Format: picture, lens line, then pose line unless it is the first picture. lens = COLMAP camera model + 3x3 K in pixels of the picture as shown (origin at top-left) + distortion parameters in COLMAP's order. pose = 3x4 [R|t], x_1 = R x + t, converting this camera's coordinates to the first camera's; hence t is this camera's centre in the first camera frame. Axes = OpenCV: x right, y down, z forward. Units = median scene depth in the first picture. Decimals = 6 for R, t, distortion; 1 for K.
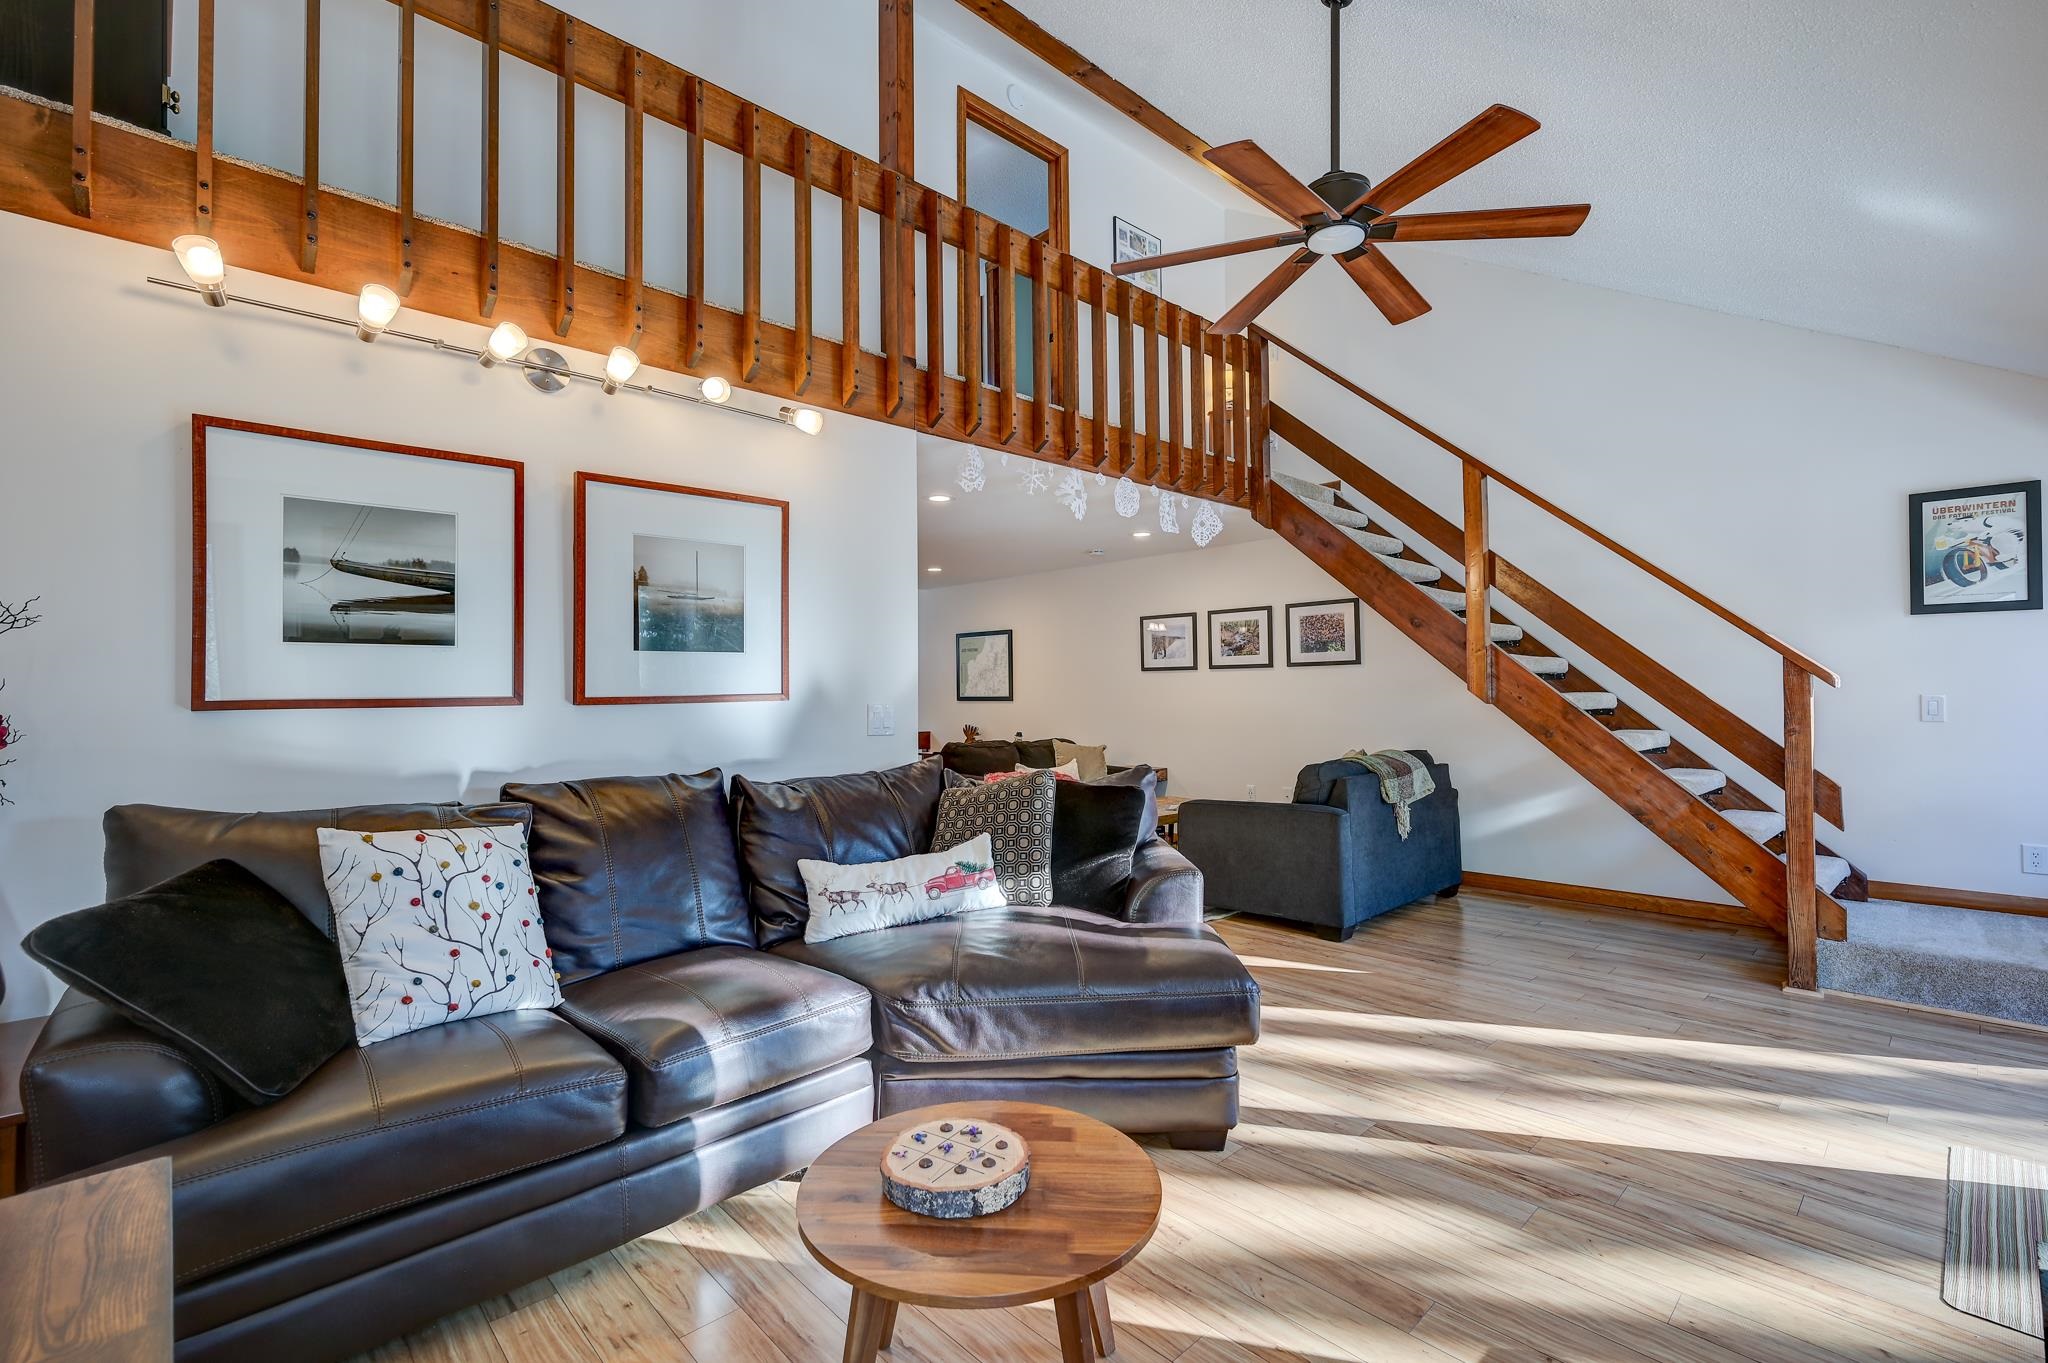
lens RADIAL K [[927.9, 0, 1027.4], [0, 927.9, 680.0], [0, 0, 1]] dist [-0.003743, 0.002826]
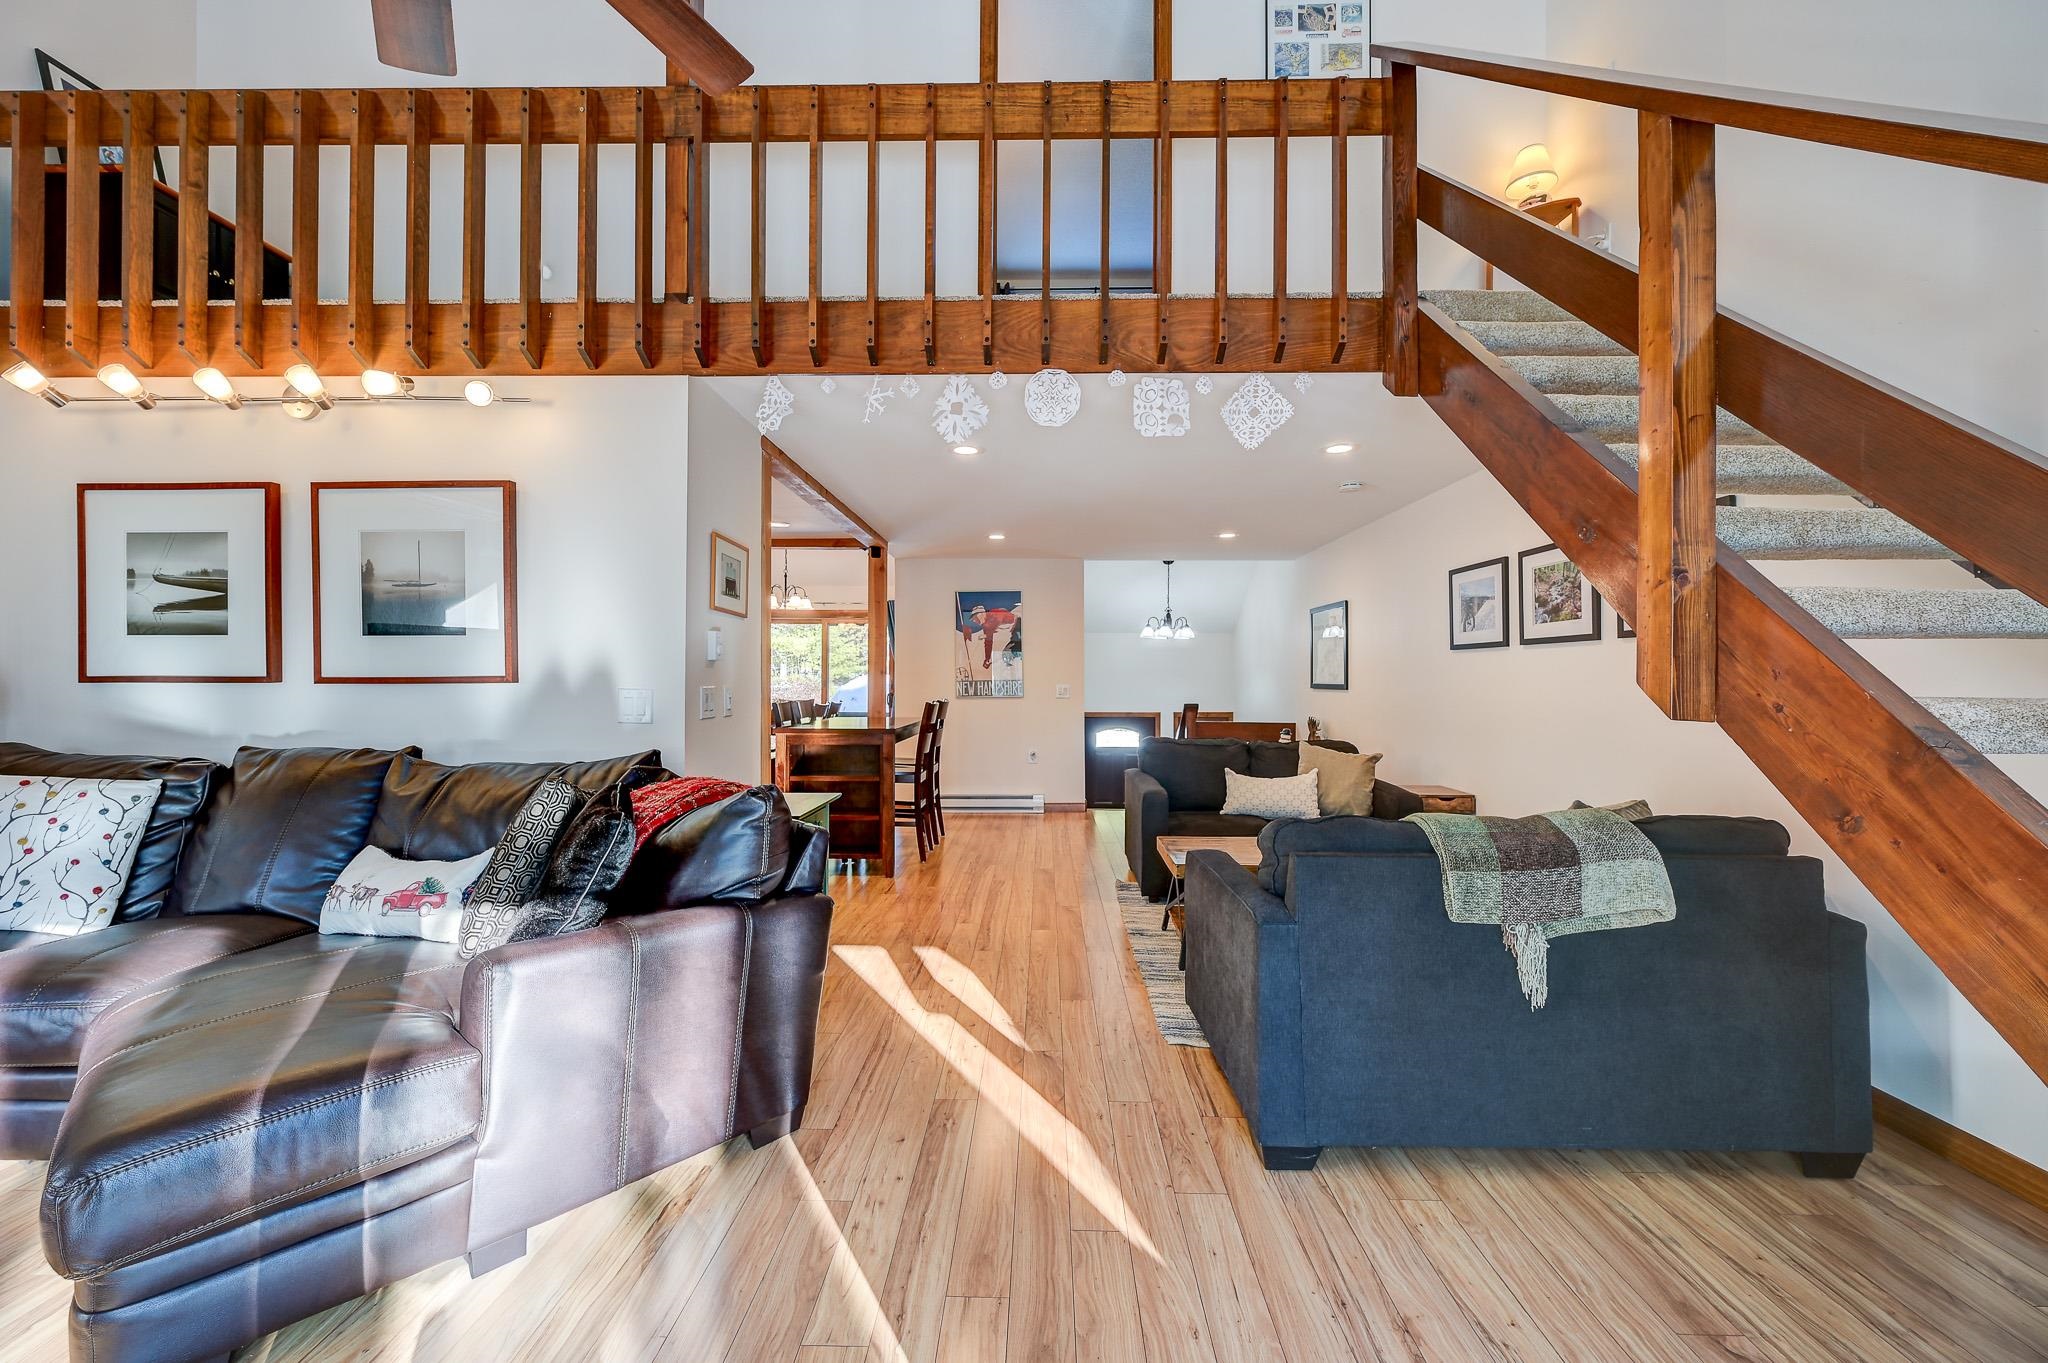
lens RADIAL K [[834.7, 0, 1010.9], [0, 834.7, 677.3], [0, 0, 1]] dist [0.008875, -0.000239]
pose [[0.696219, 0.010304, -0.717756, 0.577358], [-0.000153, 0.999899, 0.014206, 0.002504], [0.717830, -0.009780, 0.696150, 0.583041]]
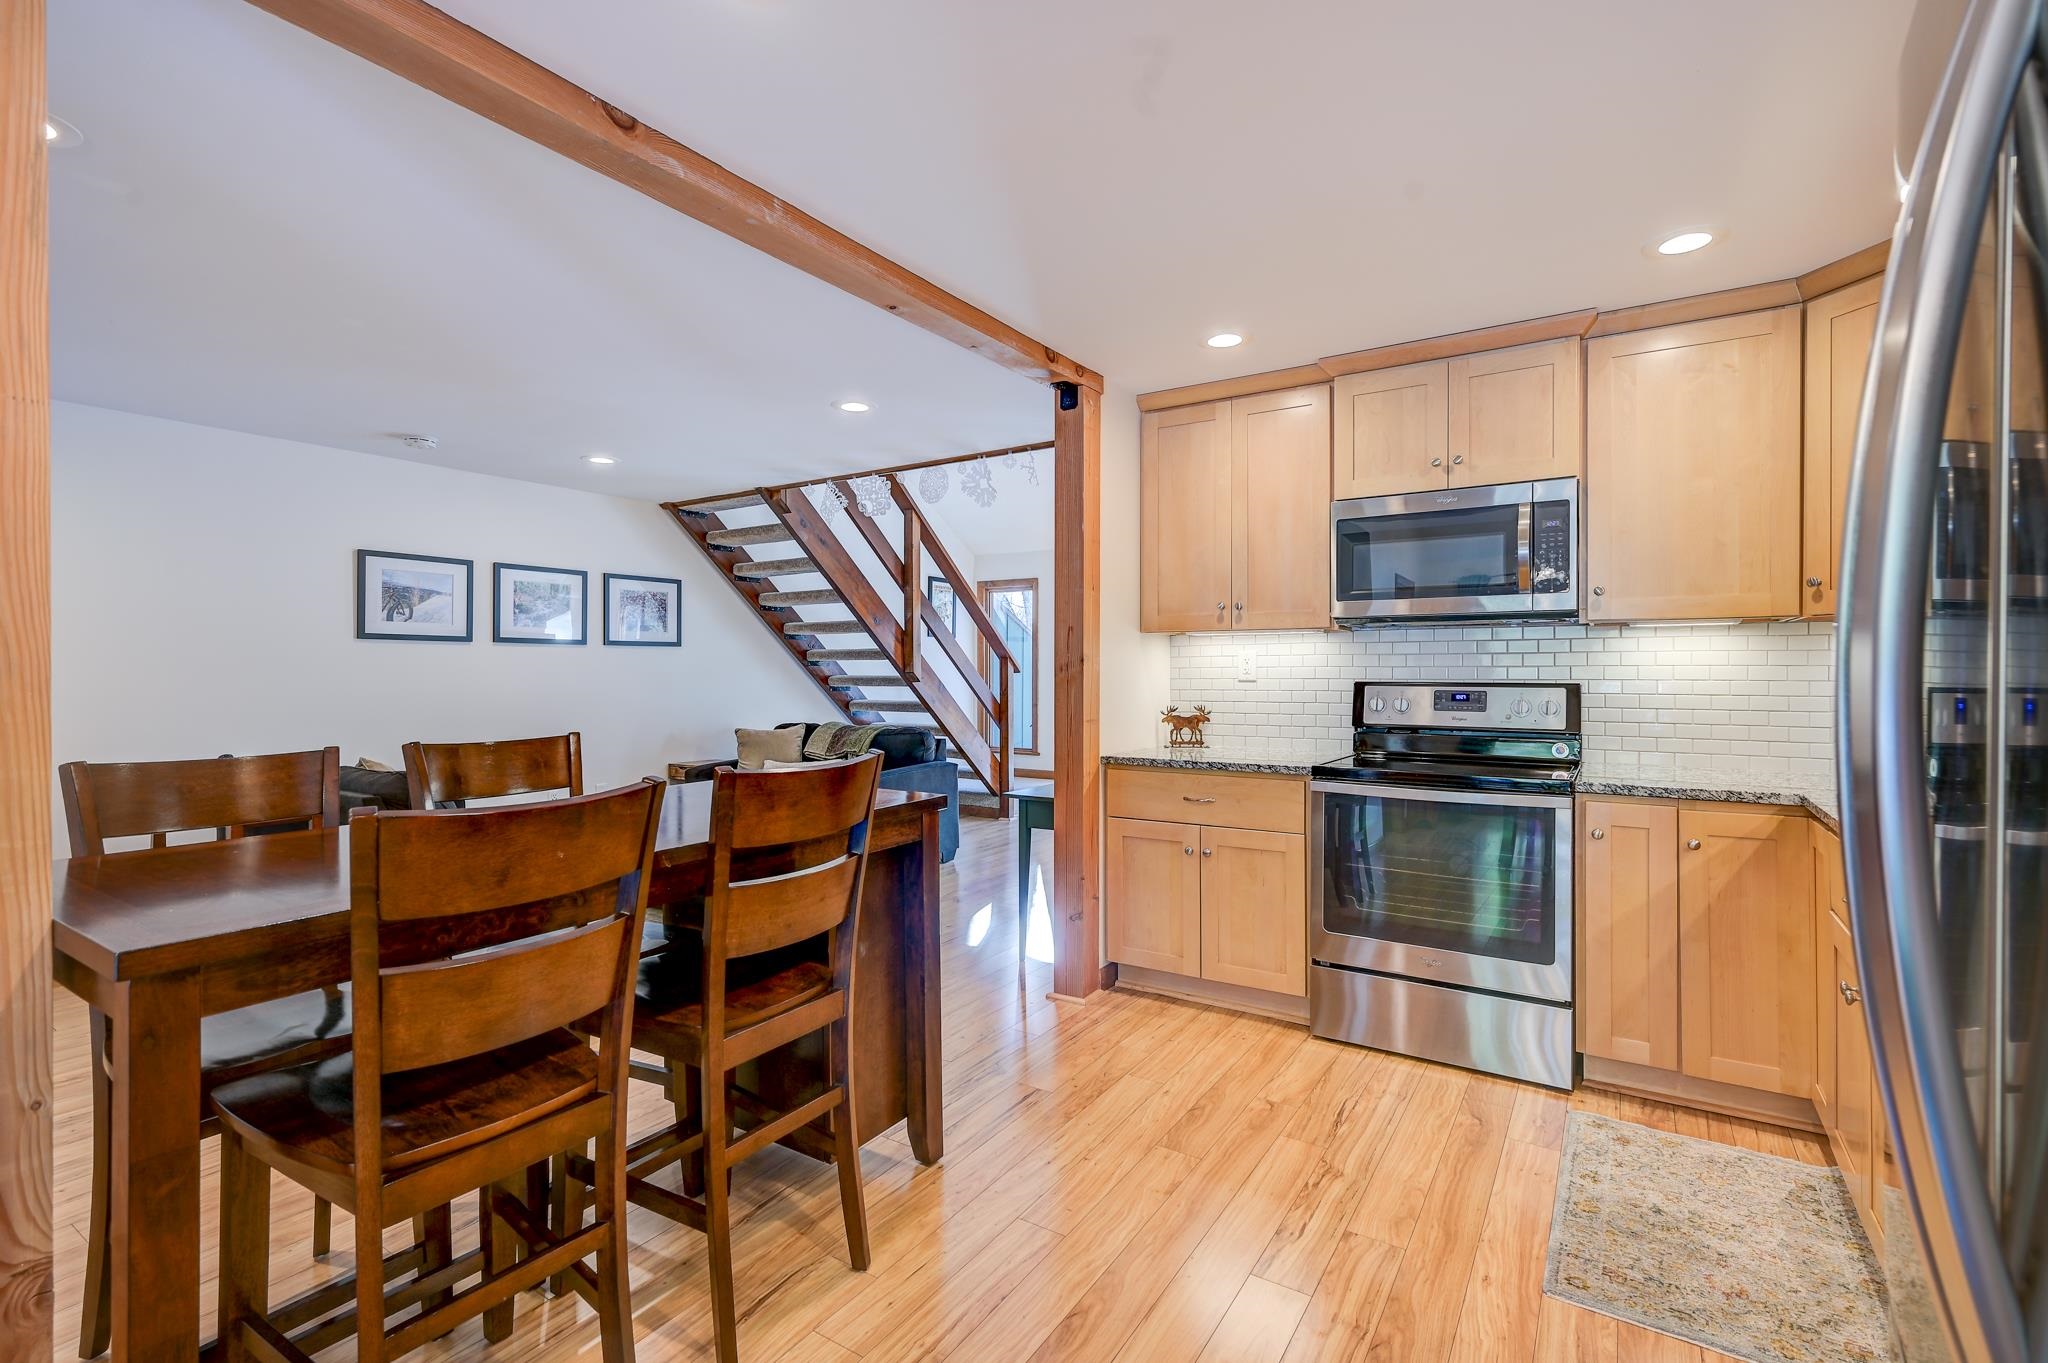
lens RADIAL K [[927.9, 0, 1027.1], [0, 927.9, 672.7], [0, 0, 1]] dist [-0.003743, 0.002826]
pose [[-0.223657, 0.009281, 0.974624, -0.971596], [-0.009981, 0.999880, -0.011812, 0.027202], [-0.974617, -0.012370, -0.223538, 1.205379]]
